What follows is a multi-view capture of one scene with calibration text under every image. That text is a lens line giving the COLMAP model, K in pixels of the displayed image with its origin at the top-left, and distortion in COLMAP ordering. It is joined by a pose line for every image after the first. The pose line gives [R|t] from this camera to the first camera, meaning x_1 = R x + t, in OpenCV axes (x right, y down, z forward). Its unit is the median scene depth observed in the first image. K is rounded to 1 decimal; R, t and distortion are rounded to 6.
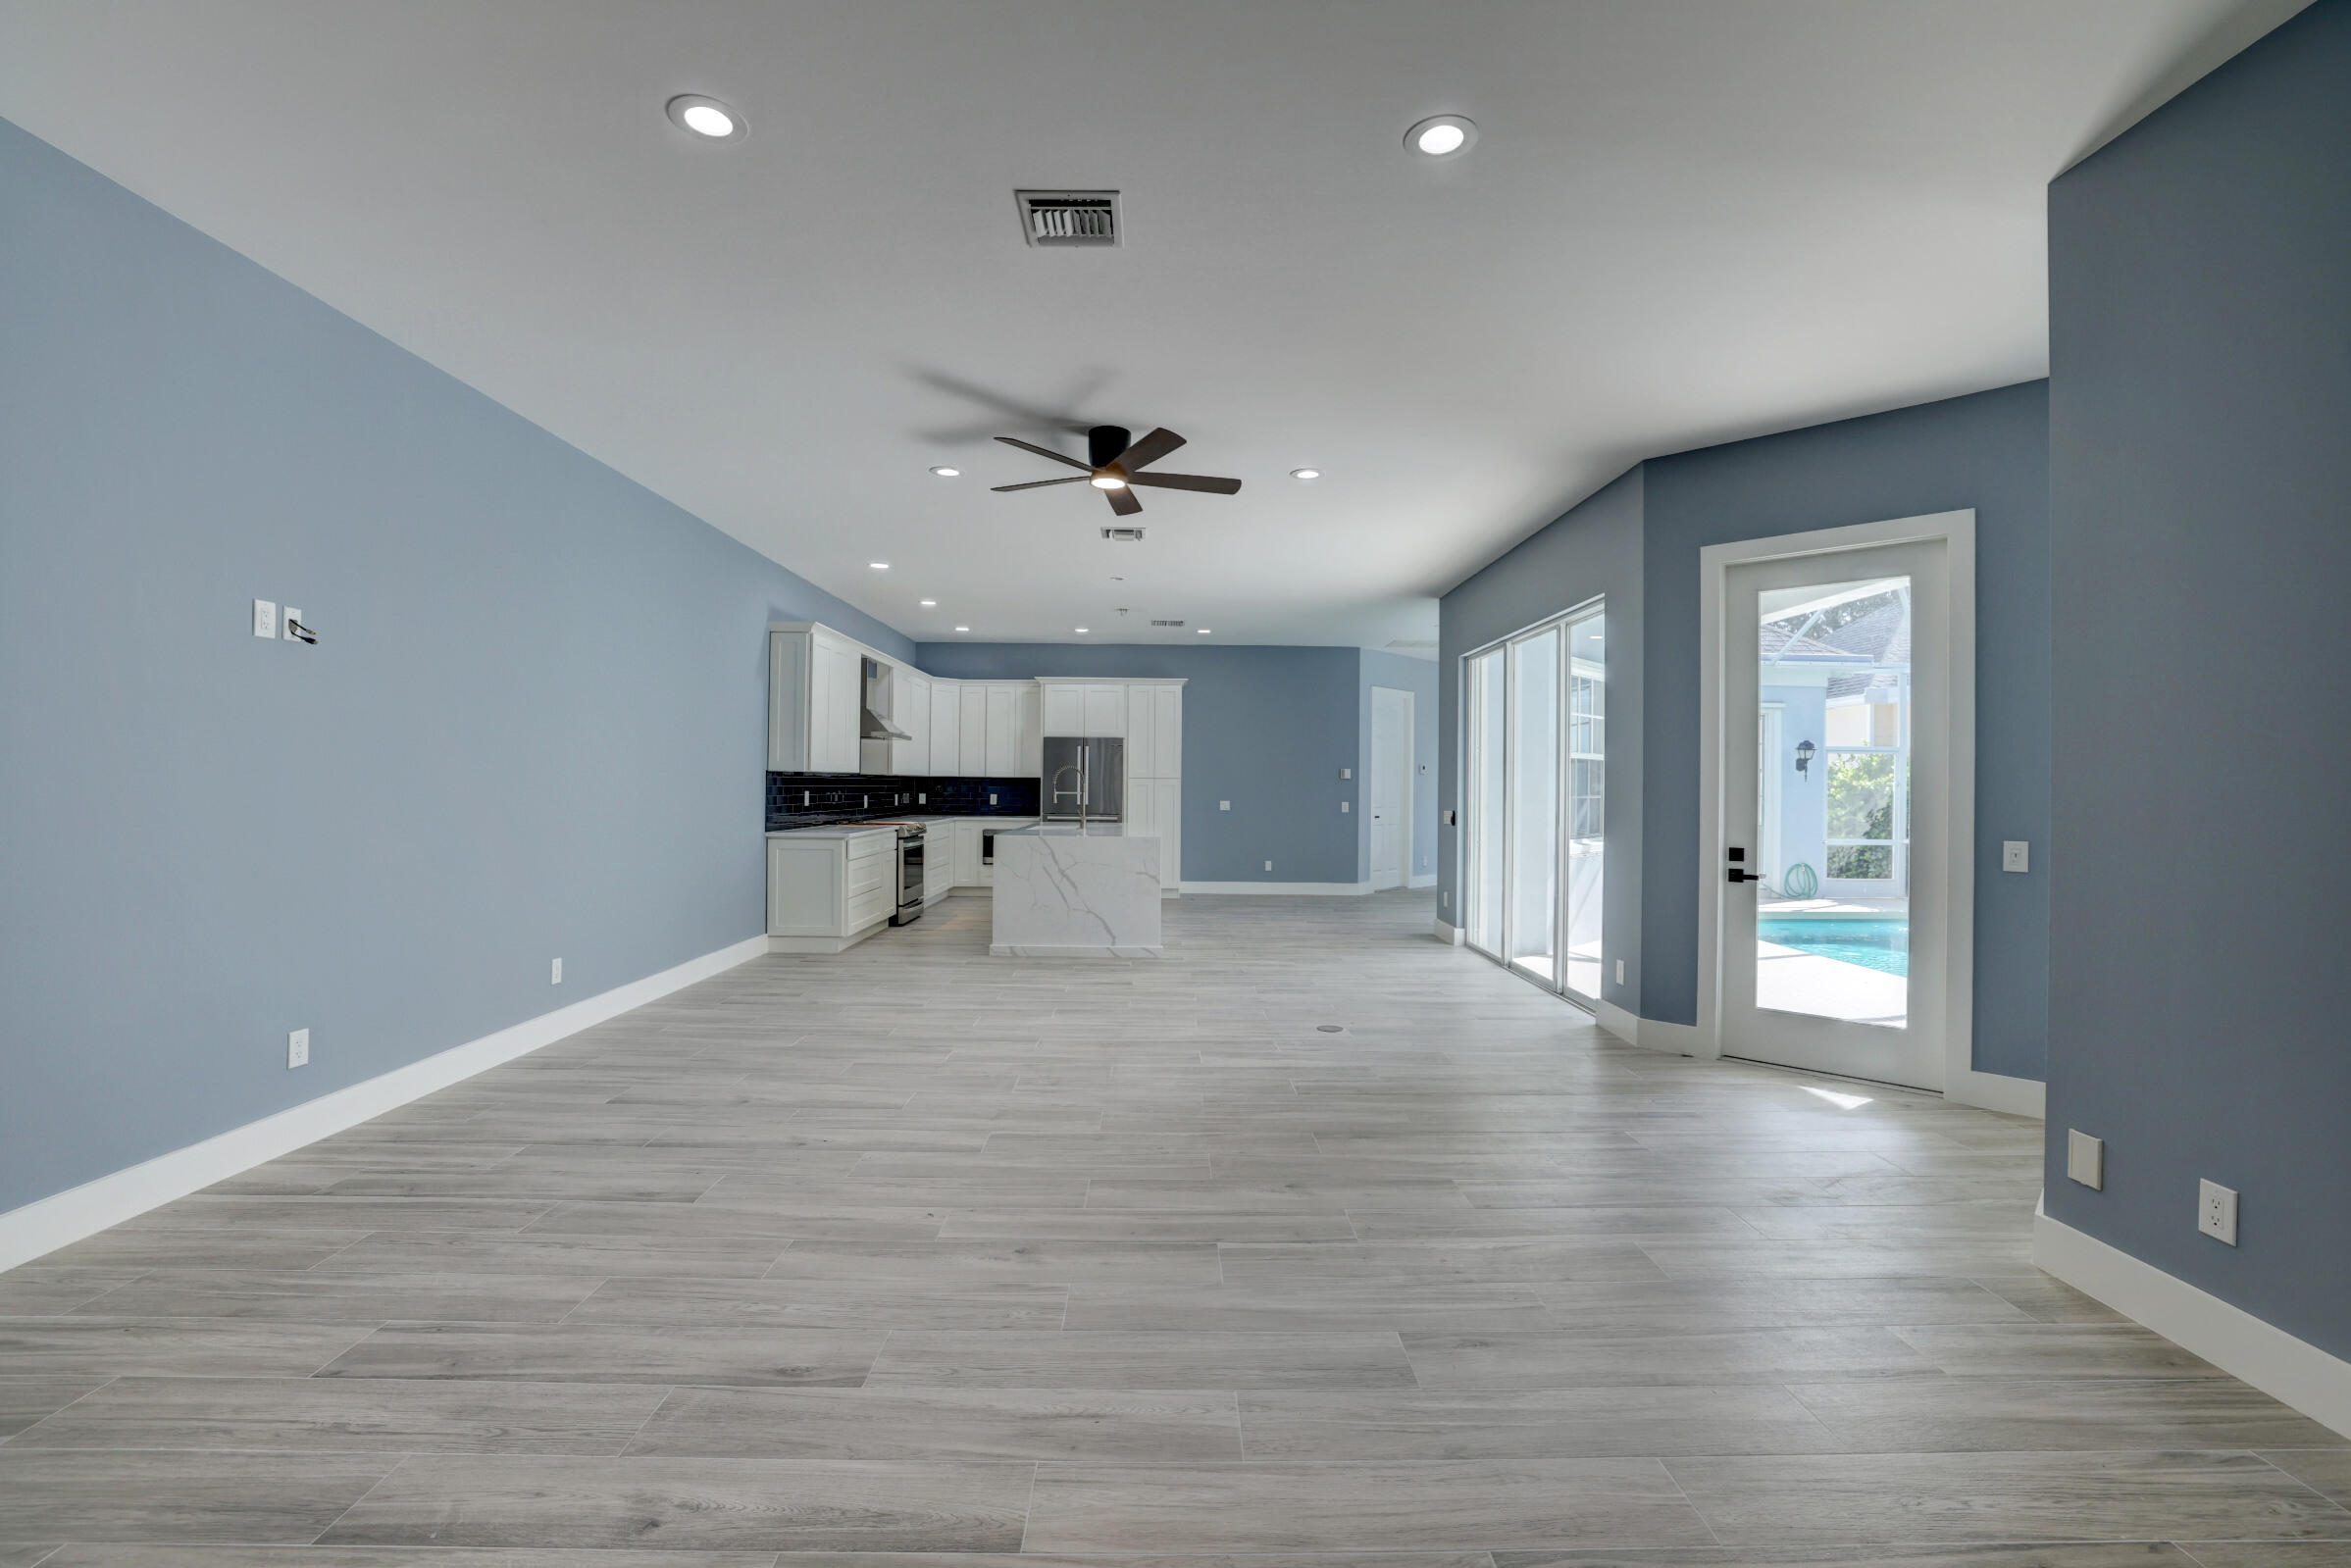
lens RADIAL K [[1005.8, 0, 1175.4], [0, 1005.8, 780.3], [0, 0, 1]] dist [-0.051727, 0.018610]
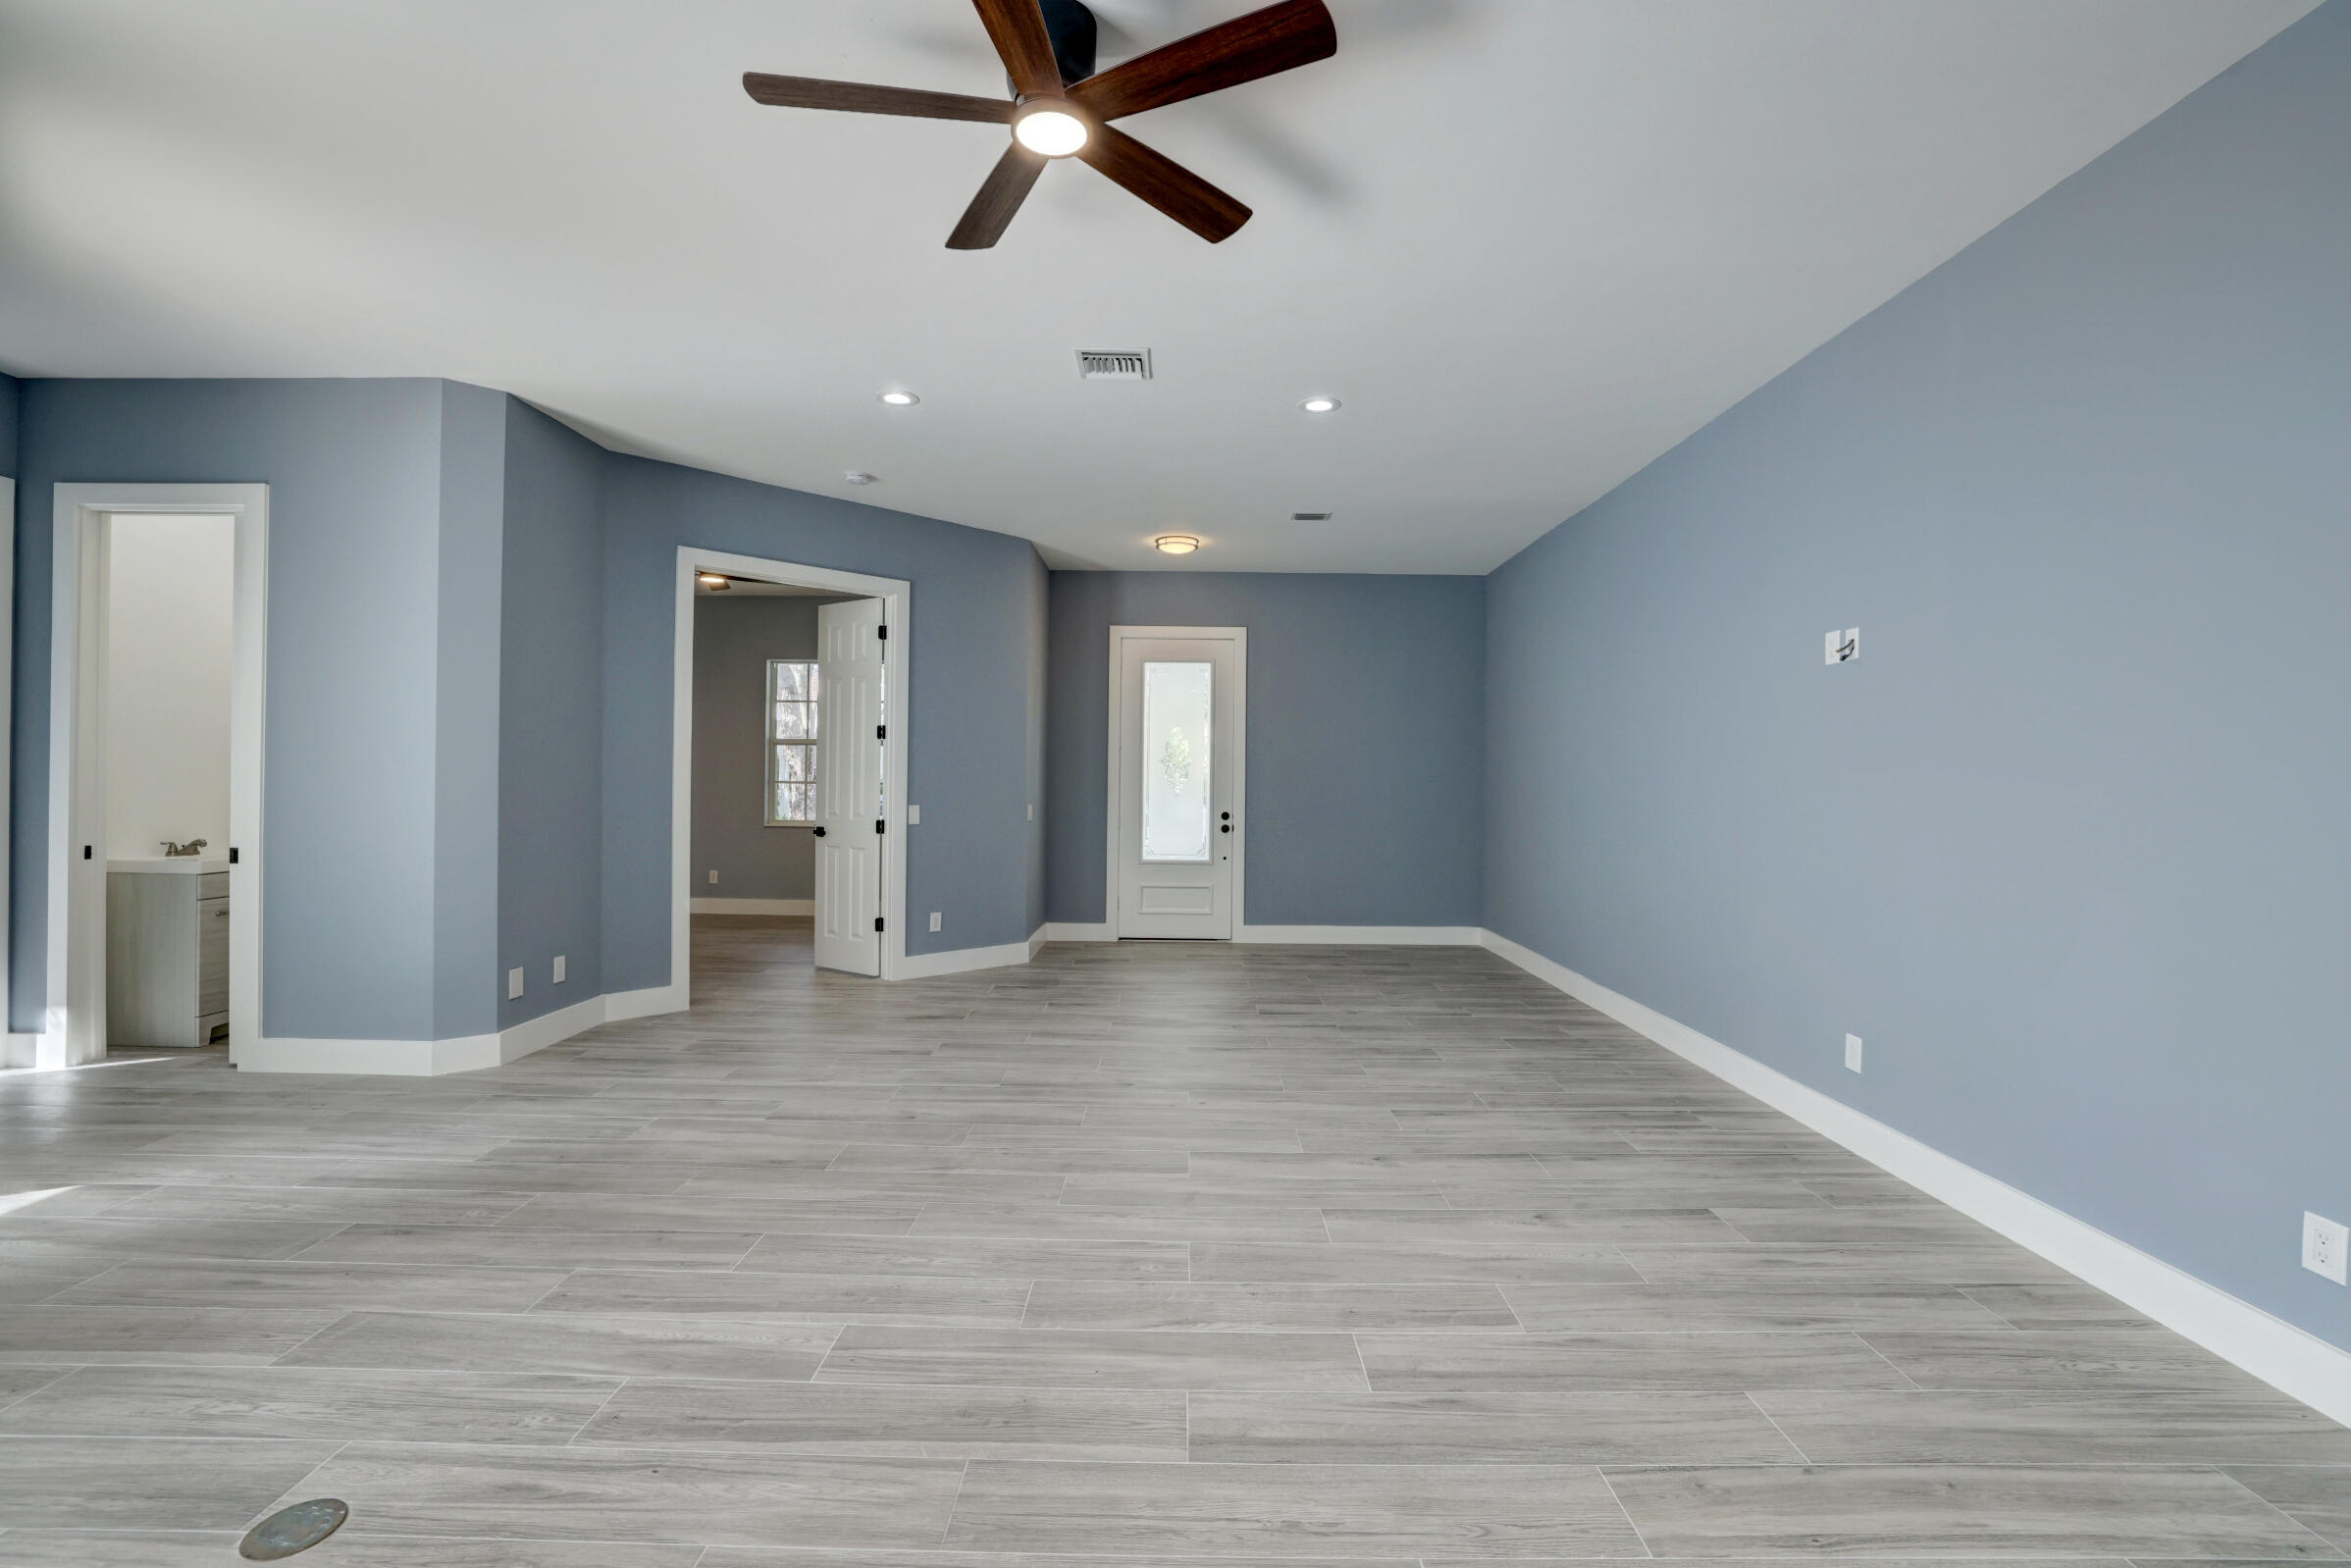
lens RADIAL K [[1002.2, 0, 1175.5], [0, 1002.2, 784.0], [0, 0, 1]] dist [-0.048244, 0.016397]
pose [[-0.999541, -0.022173, 0.020636, -0.139097], [-0.022224, 0.999750, -0.002248, 0.006438], [-0.020581, -0.002706, -0.999785, 1.427215]]
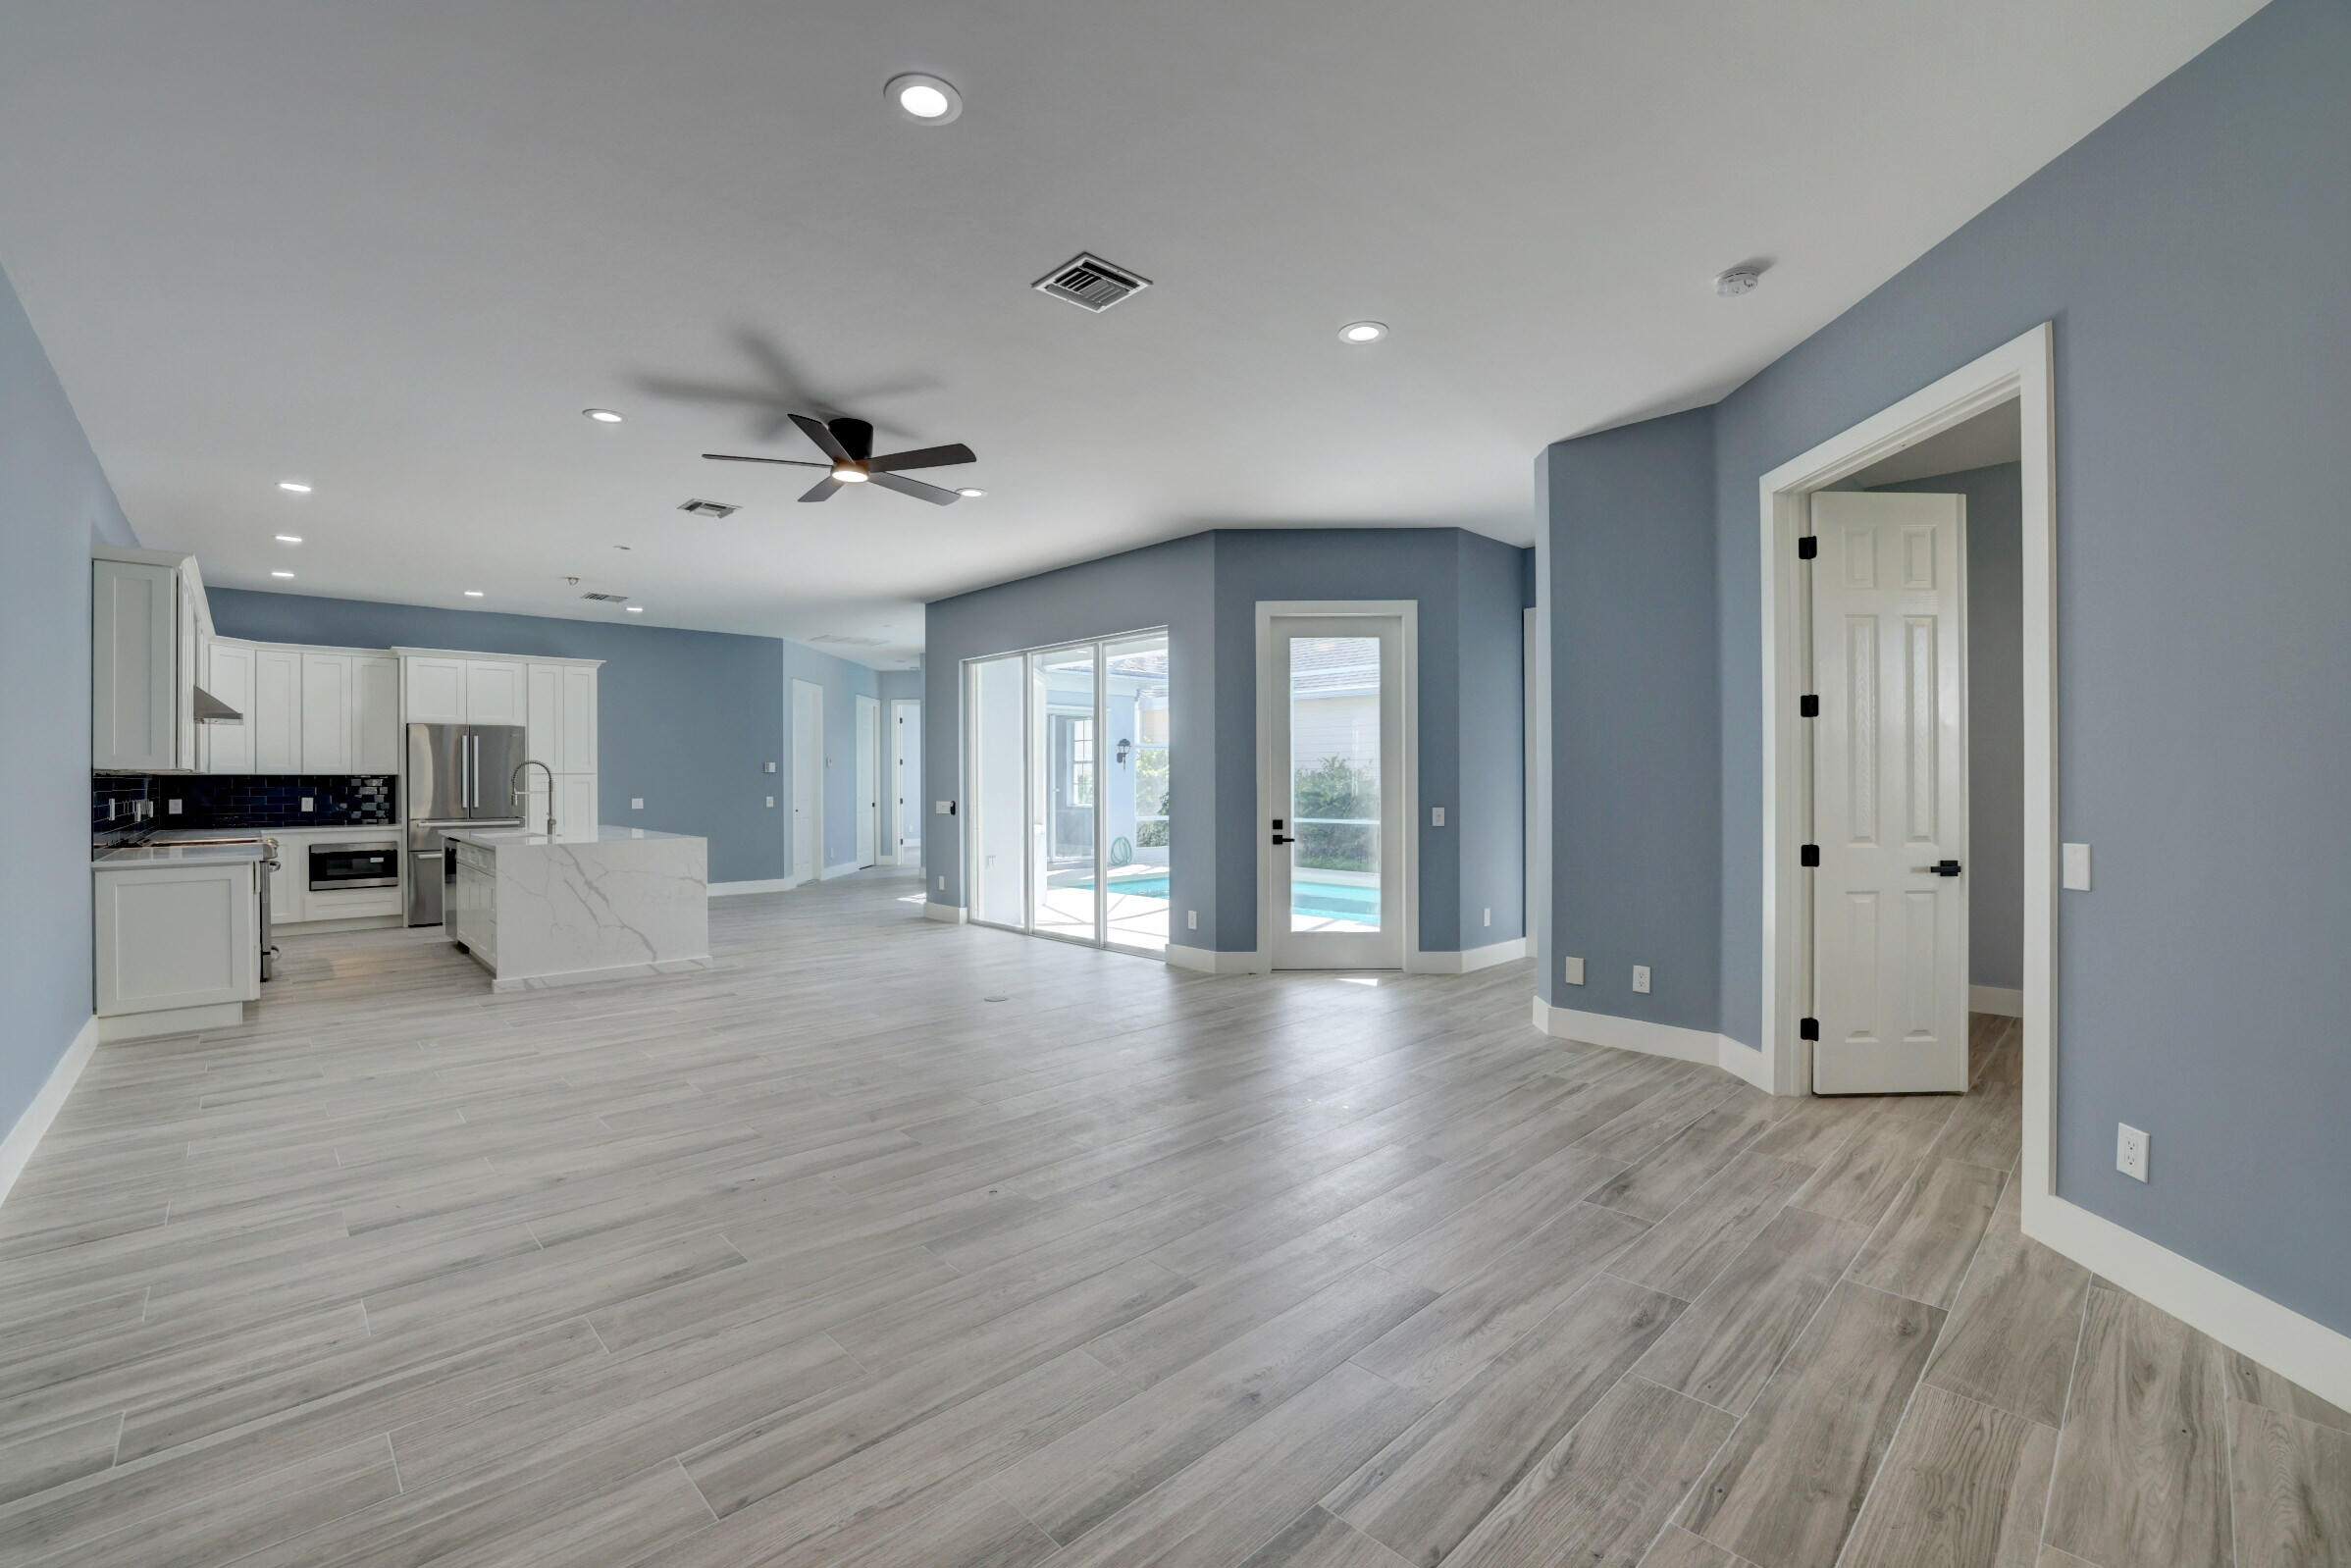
lens RADIAL K [[1002.2, 0, 1175.5], [0, 1002.2, 784.0], [0, 0, 1]] dist [-0.048244, 0.016397]
pose [[0.732261, -0.016489, 0.680824, -0.494791], [0.008075, 0.999847, 0.015530, -0.005811], [-0.680976, -0.005874, 0.732282, 0.060391]]
